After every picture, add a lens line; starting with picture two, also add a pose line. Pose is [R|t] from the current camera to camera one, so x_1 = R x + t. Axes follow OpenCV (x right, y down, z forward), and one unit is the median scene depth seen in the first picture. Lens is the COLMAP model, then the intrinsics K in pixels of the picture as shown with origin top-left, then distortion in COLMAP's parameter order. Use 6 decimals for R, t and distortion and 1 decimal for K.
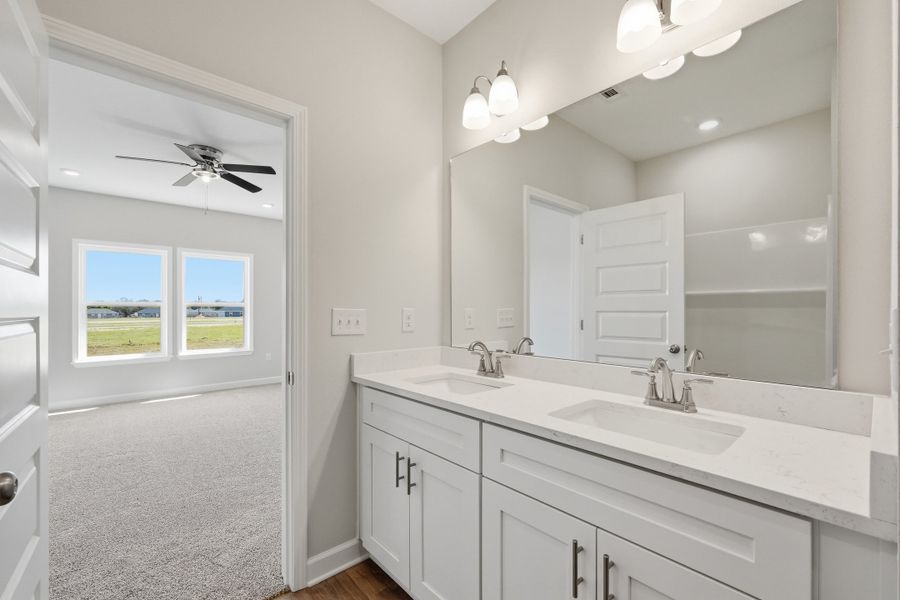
lens RADIAL K [[379.7, 0, 451.1], [0, 379.7, 310.4], [0, 0, 1]] dist [-0.001030, 0.000982]
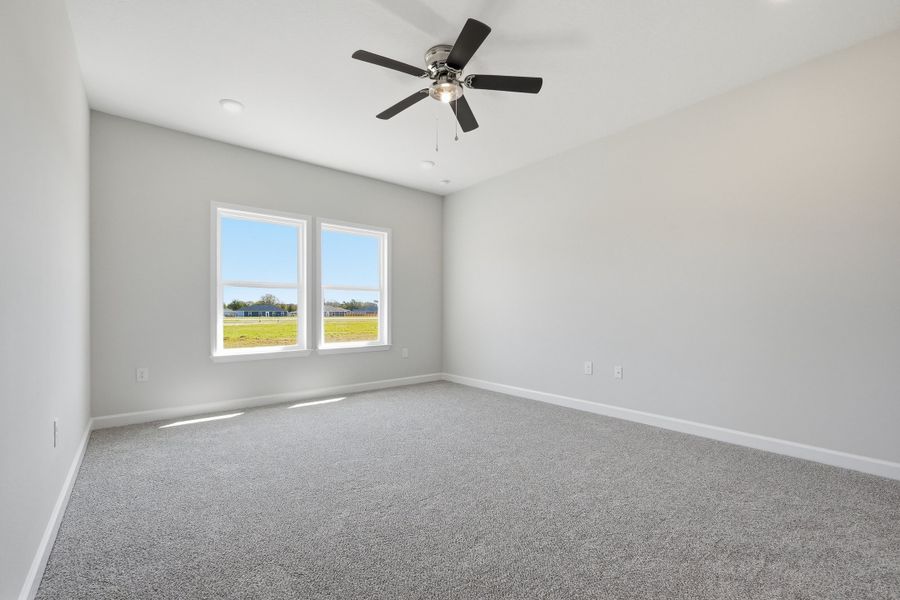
lens RADIAL K [[379.7, 0, 451.1], [0, 379.7, 310.4], [0, 0, 1]] dist [-0.001030, 0.000982]
pose [[0.999199, 0.000246, -0.040025, -0.398083], [-0.000291, 0.999999, -0.001135, 0.035968], [0.040025, 0.001146, 0.999198, 0.191086]]
